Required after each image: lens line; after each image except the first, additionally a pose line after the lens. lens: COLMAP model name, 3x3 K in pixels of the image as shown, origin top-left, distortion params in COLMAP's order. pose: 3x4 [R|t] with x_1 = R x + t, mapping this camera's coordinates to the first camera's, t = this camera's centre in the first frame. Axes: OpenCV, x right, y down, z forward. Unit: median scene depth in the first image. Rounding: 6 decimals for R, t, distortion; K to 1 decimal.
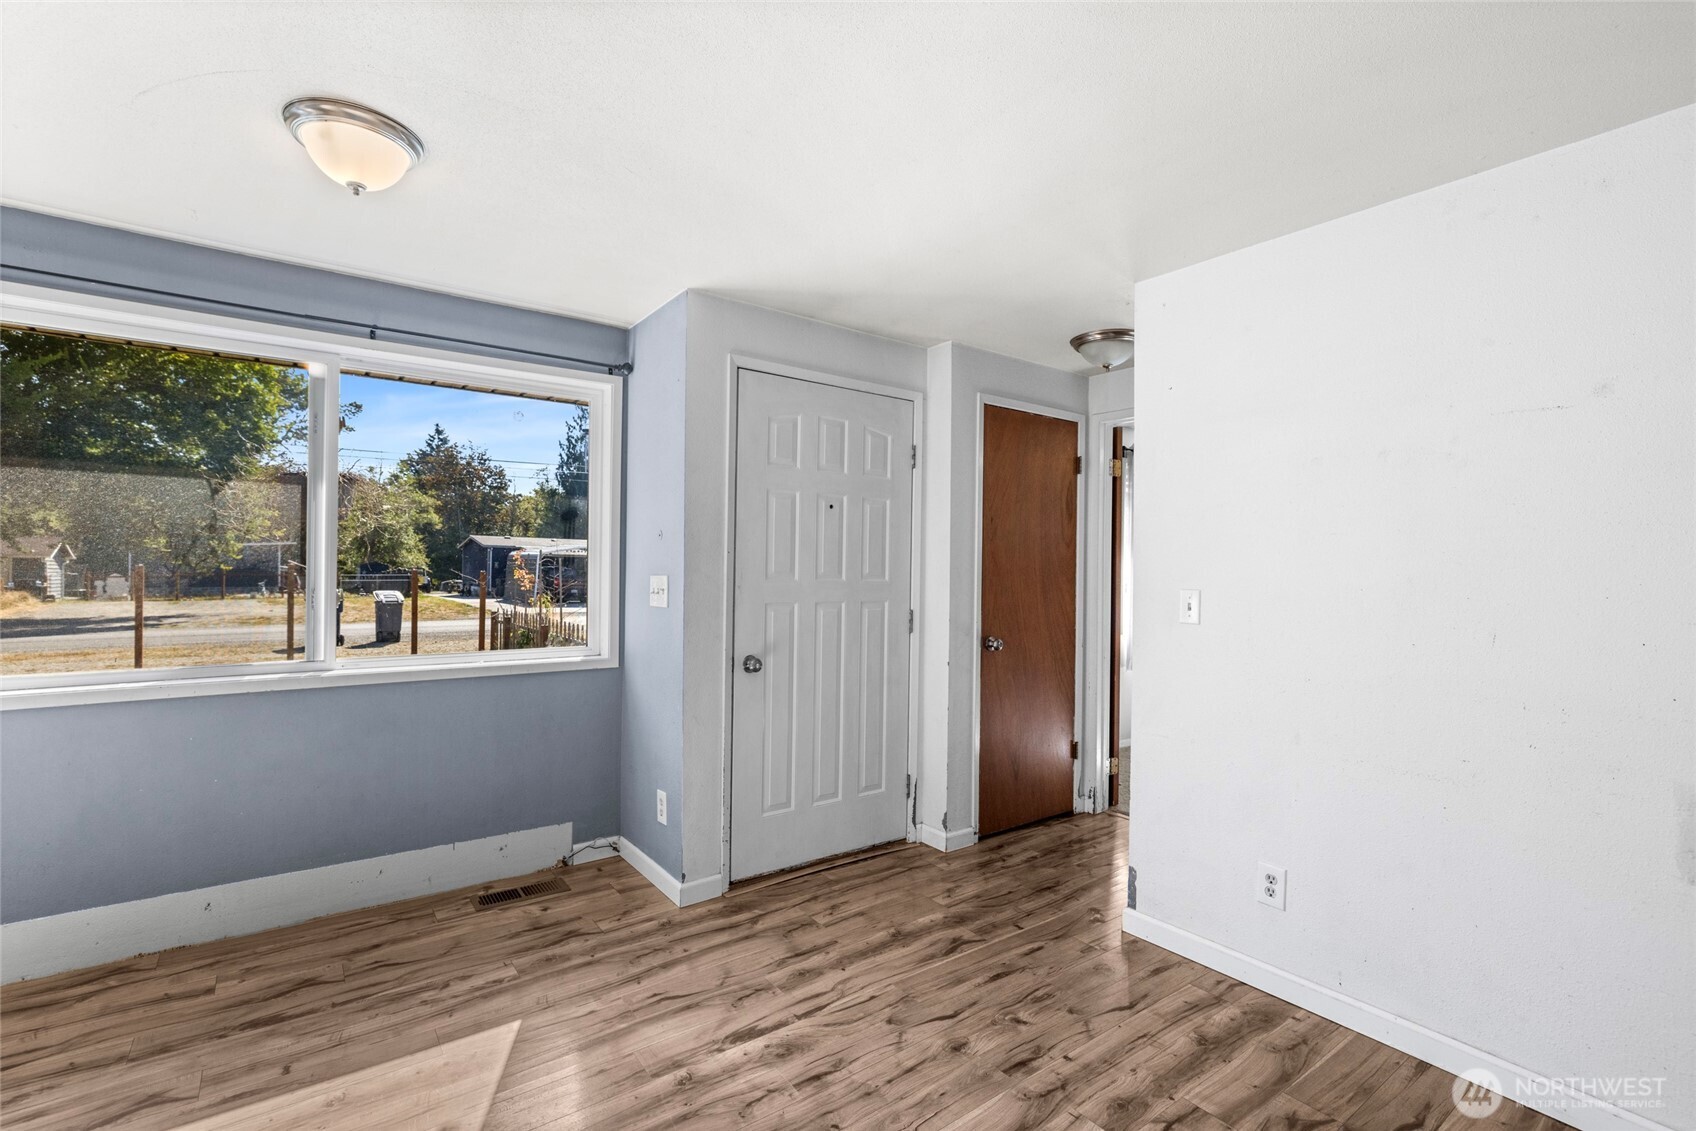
lens RADIAL K [[770.2, 0, 846.6], [0, 770.2, 566.2], [0, 0, 1]] dist [-0.006939, -0.000026]
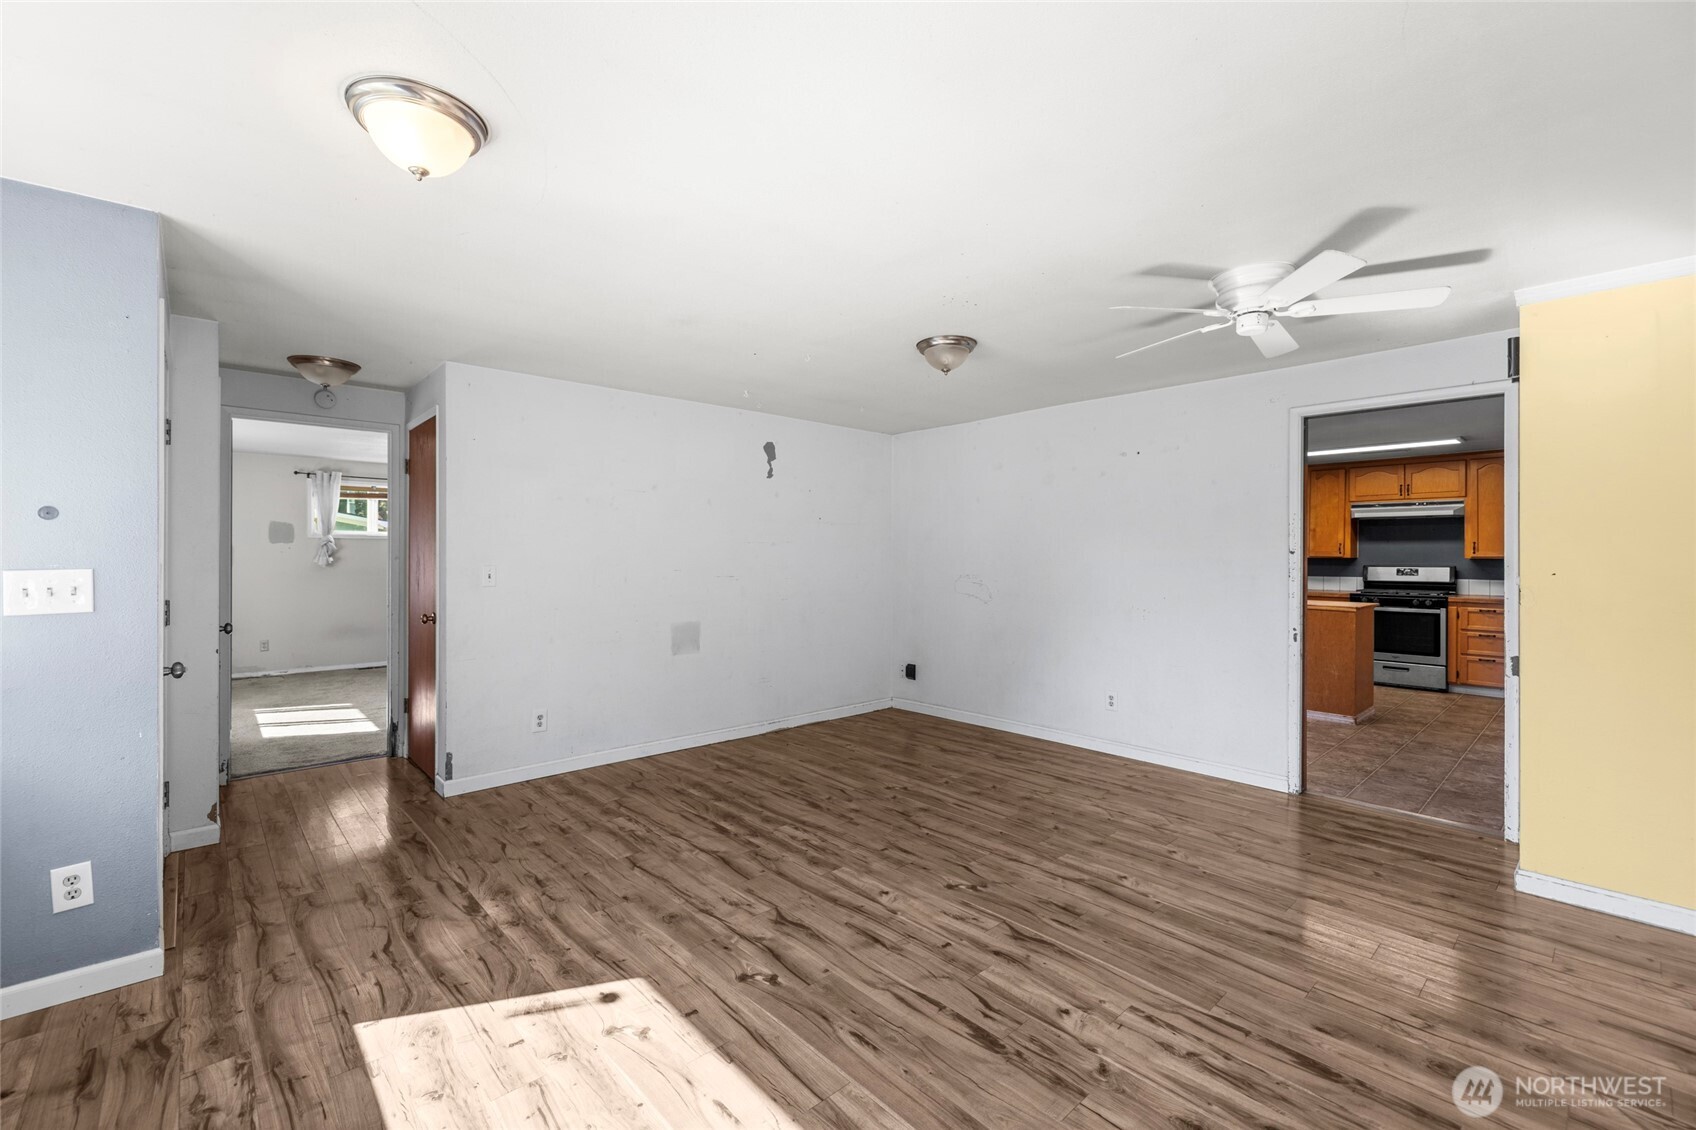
lens RADIAL K [[716.3, 0, 851.5], [0, 716.3, 560.1], [0, 0, 1]] dist [0.014056, 0.000016]
pose [[-0.114497, -0.019489, 0.993232, -1.289483], [-0.002430, 0.999810, 0.019338, -0.014637], [-0.993421, -0.000199, -0.114523, 0.444417]]
